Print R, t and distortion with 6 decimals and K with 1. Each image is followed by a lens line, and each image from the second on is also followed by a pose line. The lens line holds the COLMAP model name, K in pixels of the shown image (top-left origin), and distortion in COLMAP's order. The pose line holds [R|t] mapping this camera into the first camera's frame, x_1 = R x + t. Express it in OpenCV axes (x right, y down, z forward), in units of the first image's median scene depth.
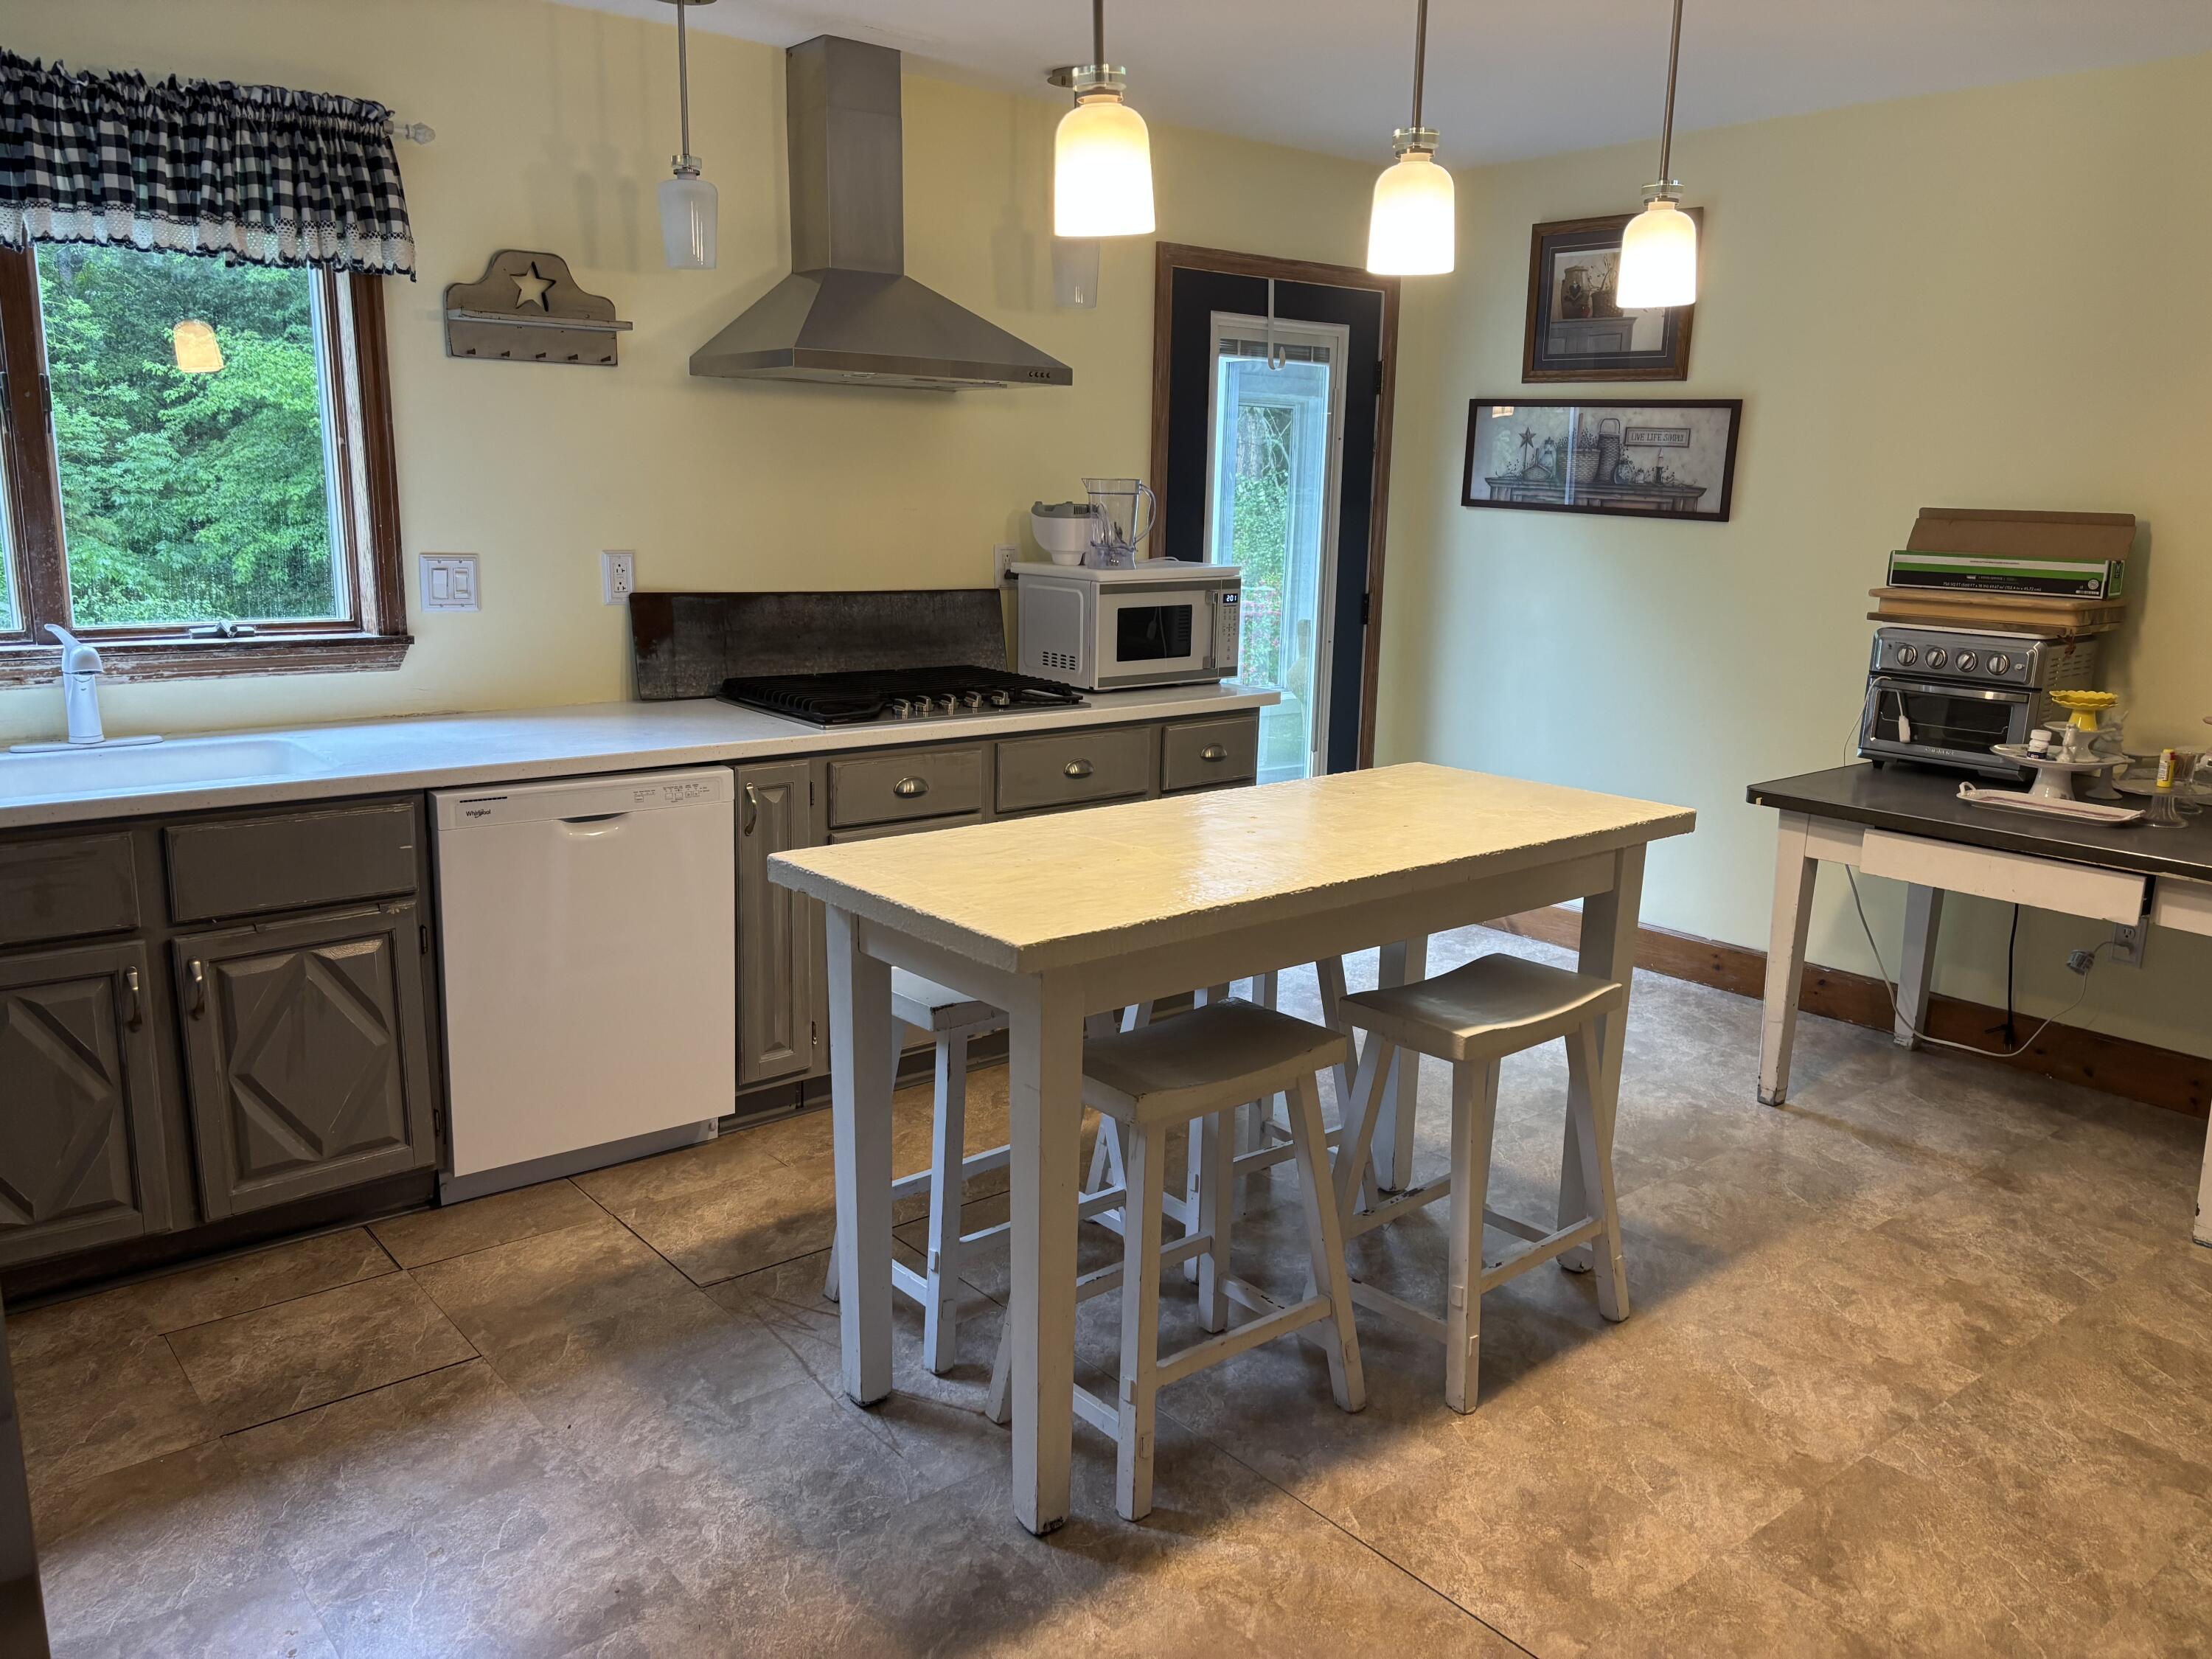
lens RADIAL K [[1673.2, 0, 1112.3], [0, 1673.2, 816.0], [0, 0, 1]] dist [0.026610, -0.009278]
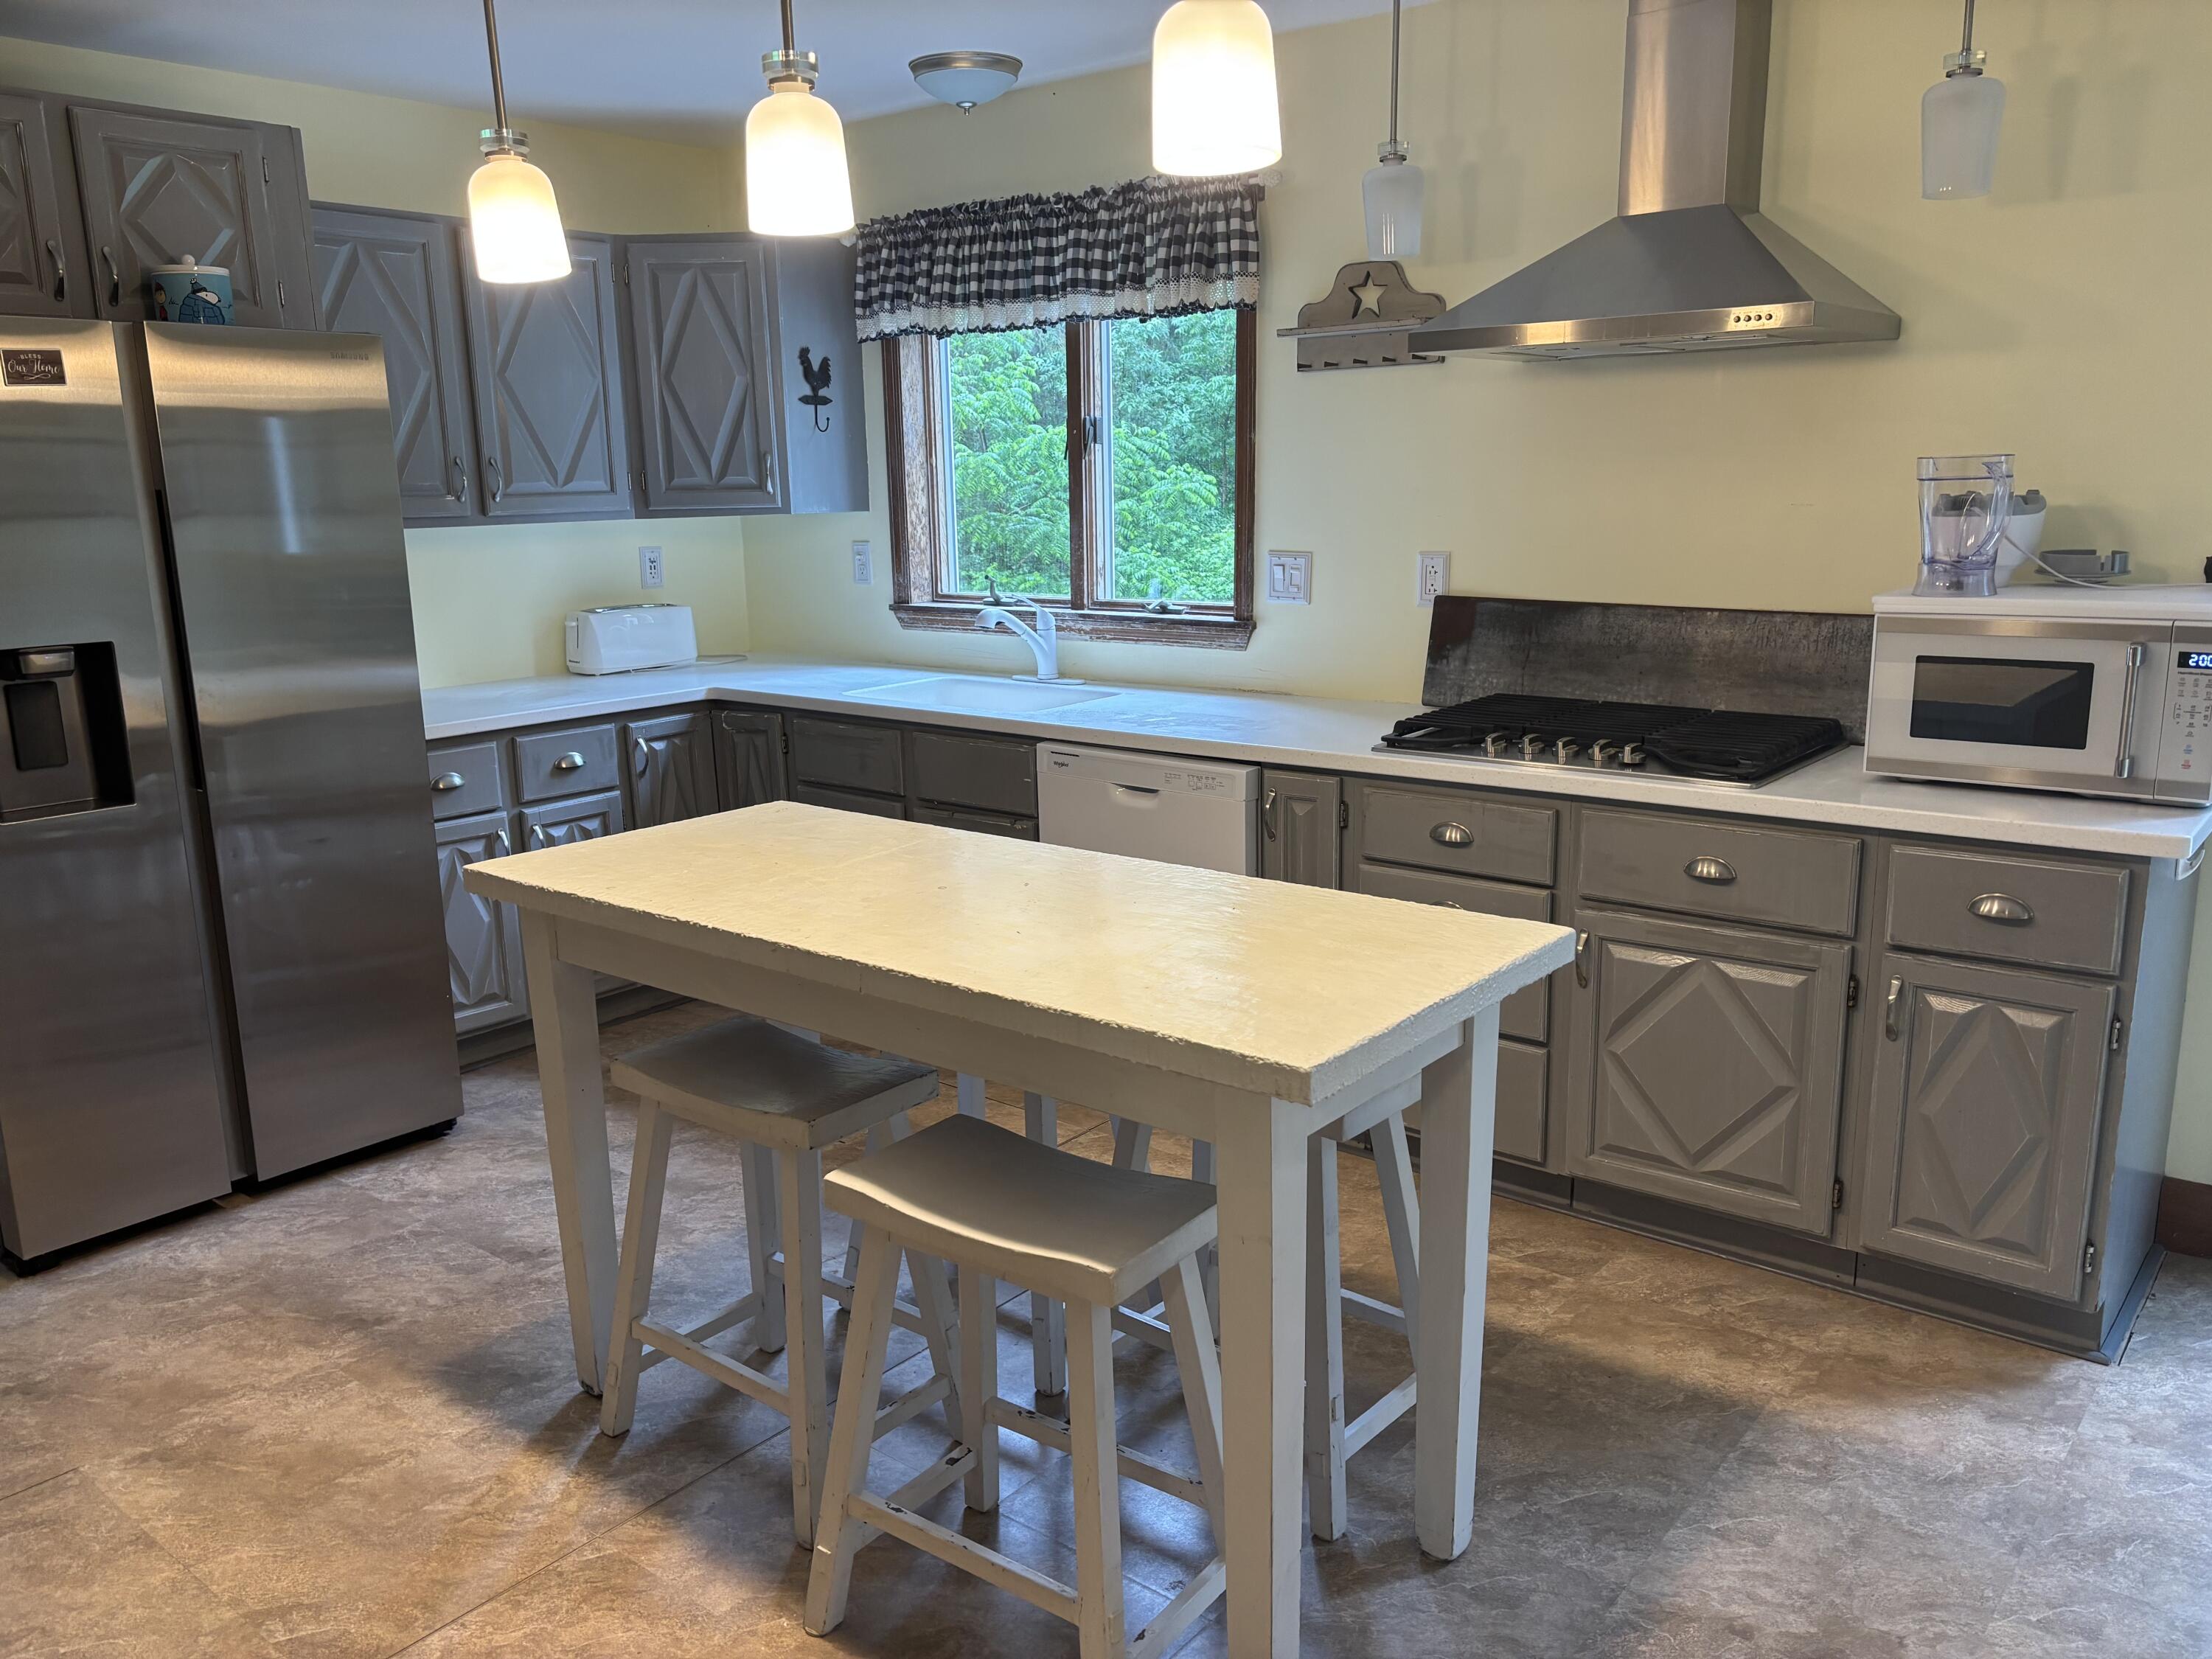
lens RADIAL K [[1673.2, 0, 1105.9], [0, 1673.2, 849.2], [0, 0, 1]] dist [0.026610, -0.009278]
pose [[0.196089, 0.191328, -0.961740, 0.696431], [-0.167521, 0.972898, 0.159392, -0.121485], [0.966171, 0.129857, 0.222826, 0.665423]]
